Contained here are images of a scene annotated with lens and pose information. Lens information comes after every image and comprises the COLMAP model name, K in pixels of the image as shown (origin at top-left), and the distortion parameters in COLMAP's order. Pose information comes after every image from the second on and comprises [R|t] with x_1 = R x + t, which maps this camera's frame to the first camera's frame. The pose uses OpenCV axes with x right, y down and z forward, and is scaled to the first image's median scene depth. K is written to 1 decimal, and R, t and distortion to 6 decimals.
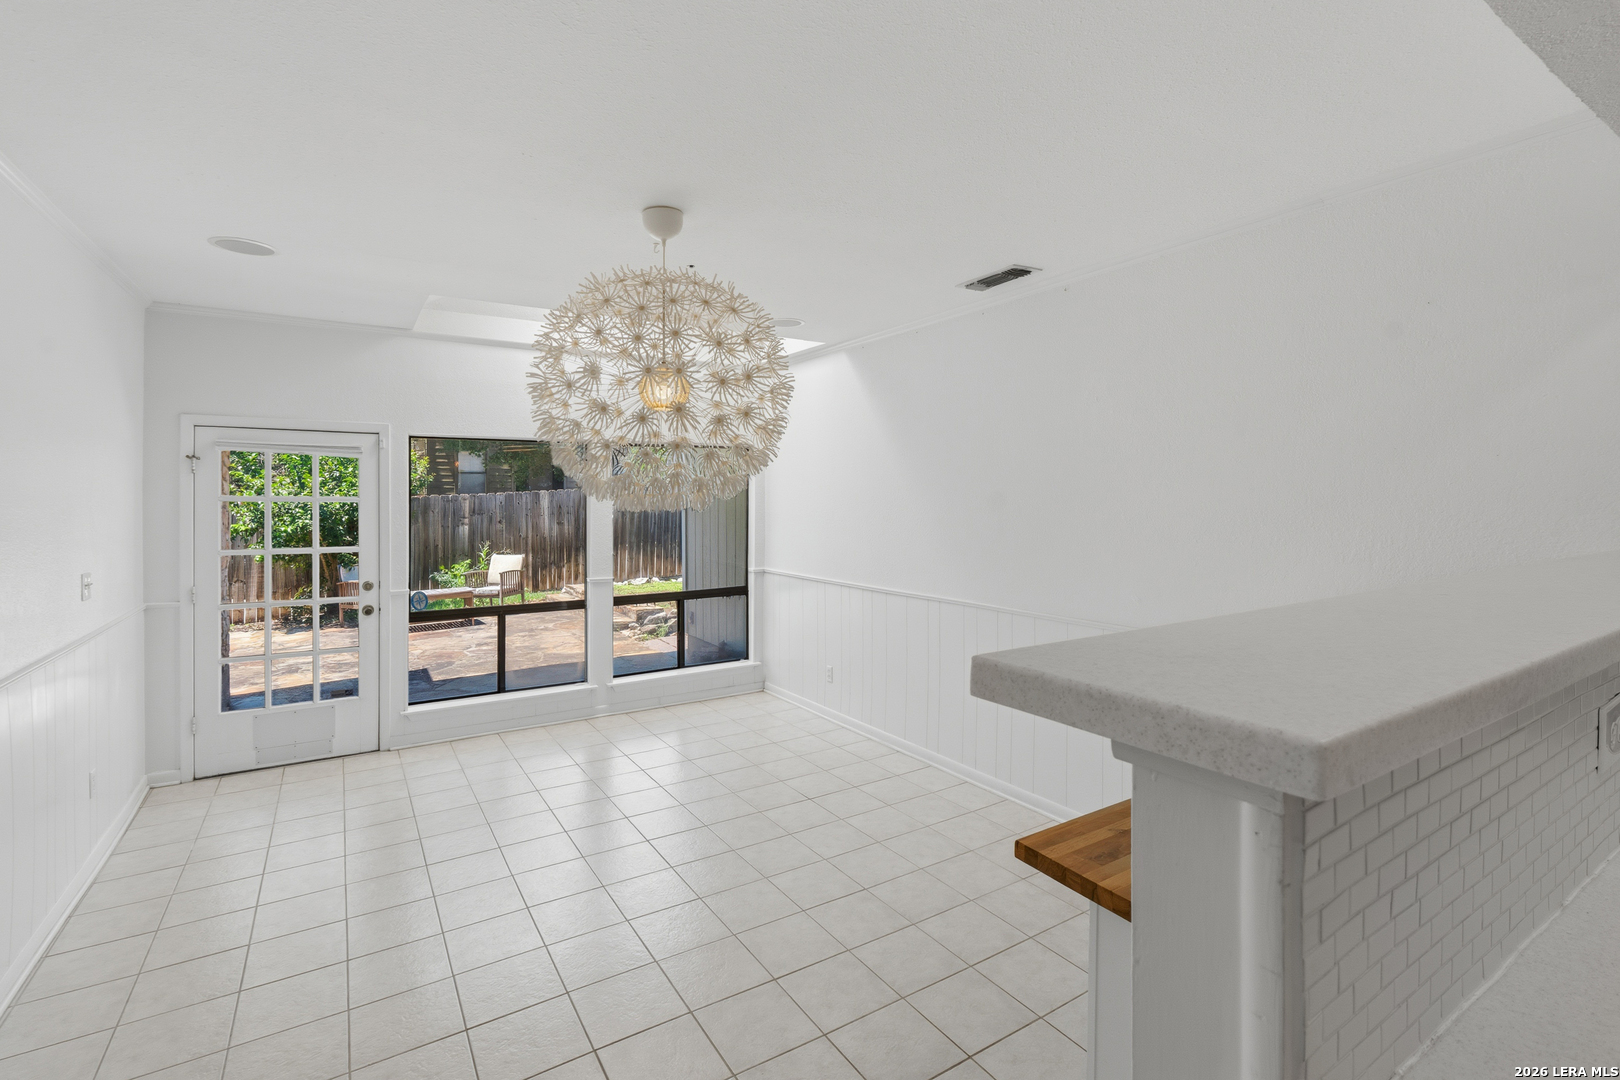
lens RADIAL K [[730.6, 0, 784.0], [0, 730.6, 495.2], [0, 0, 1]] dist [-0.005673, 0.000131]
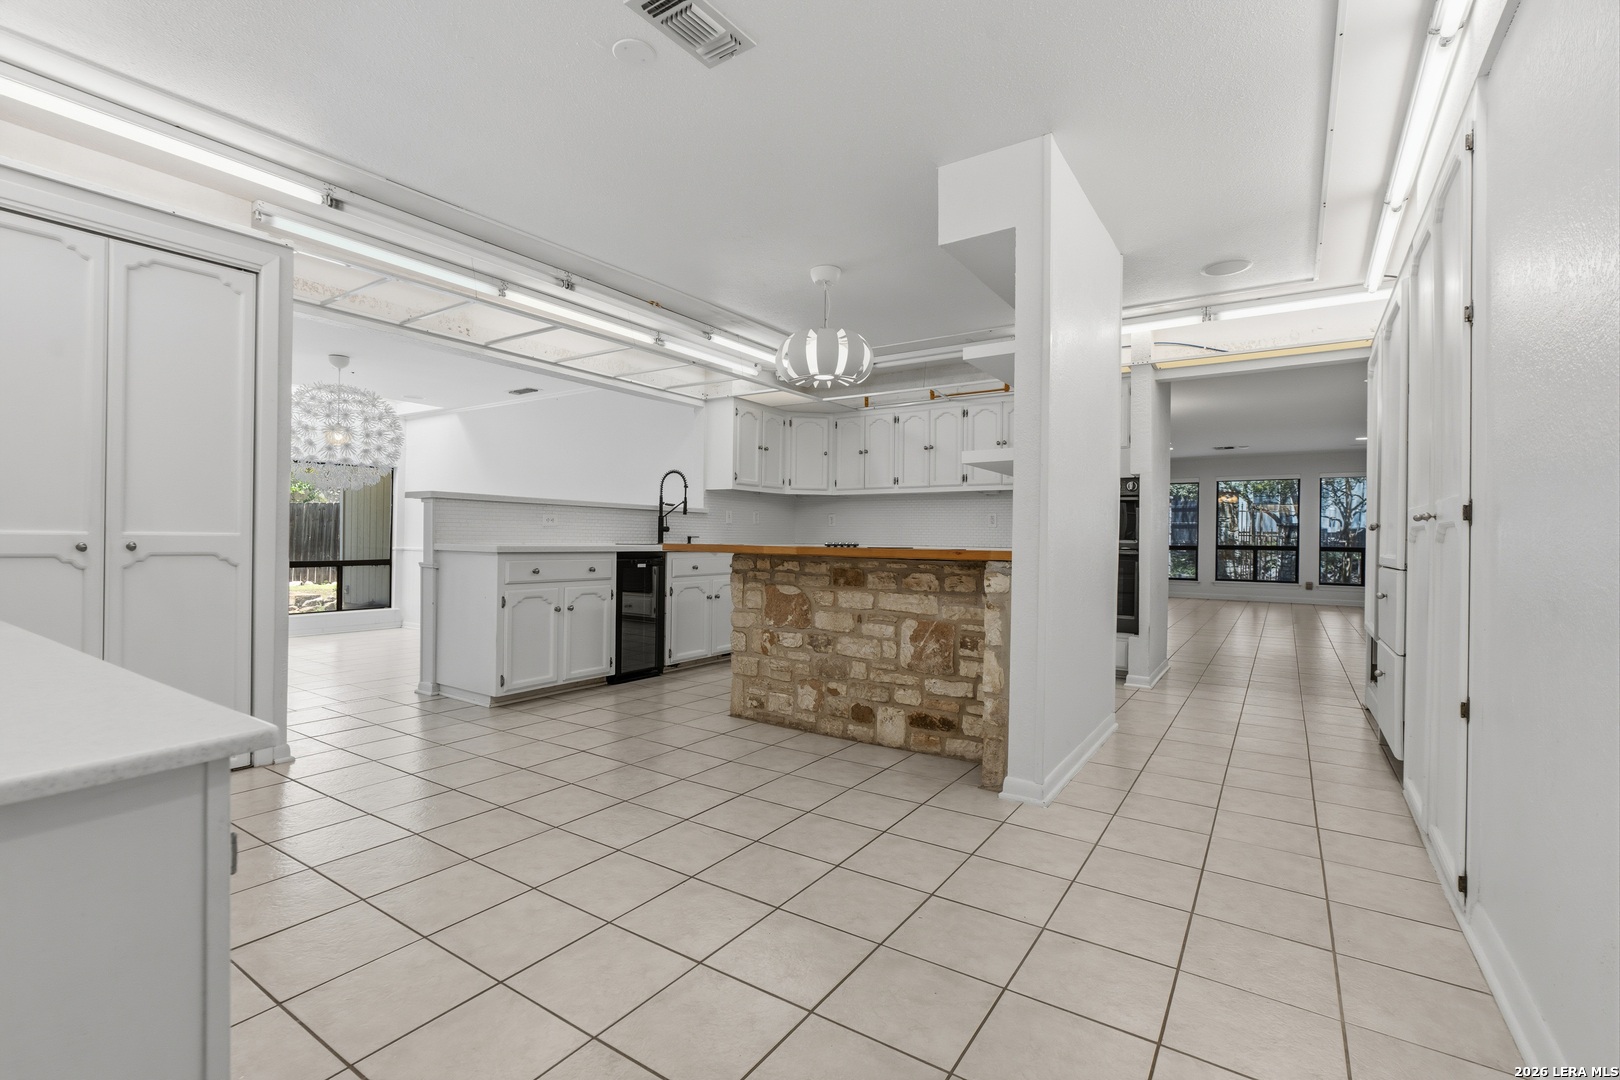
lens RADIAL K [[730.6, 0, 803.5], [0, 730.6, 537.1], [0, 0, 1]] dist [-0.005673, 0.000131]
pose [[0.906330, 0.016300, 0.422256, 0.111753], [-0.018018, 0.999838, 0.000077, 0.082847], [-0.422186, -0.007678, 0.906476, -0.957174]]
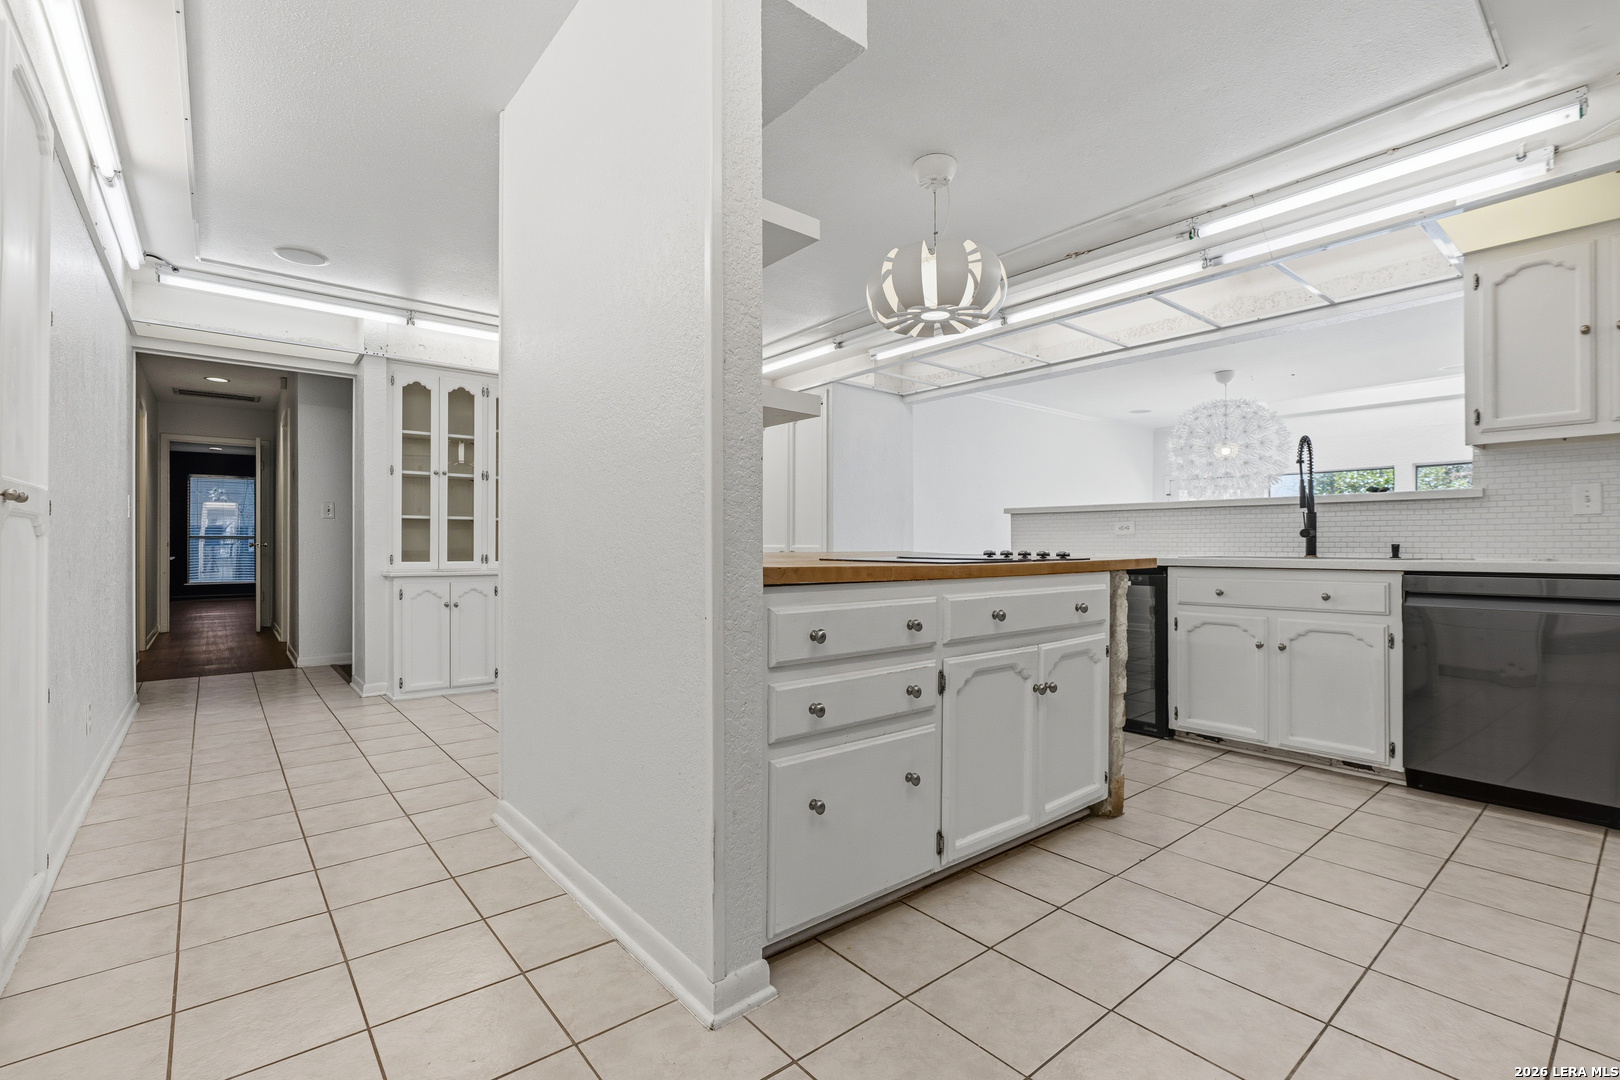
lens RADIAL K [[730.6, 0, 810.9], [0, 730.6, 542.2], [0, 0, 1]] dist [-0.005673, 0.000131]
pose [[0.138327, -0.001674, -0.990385, 1.112528], [-0.004854, 0.999985, -0.002368, 0.087299], [0.990375, 0.005135, 0.138317, -0.351097]]
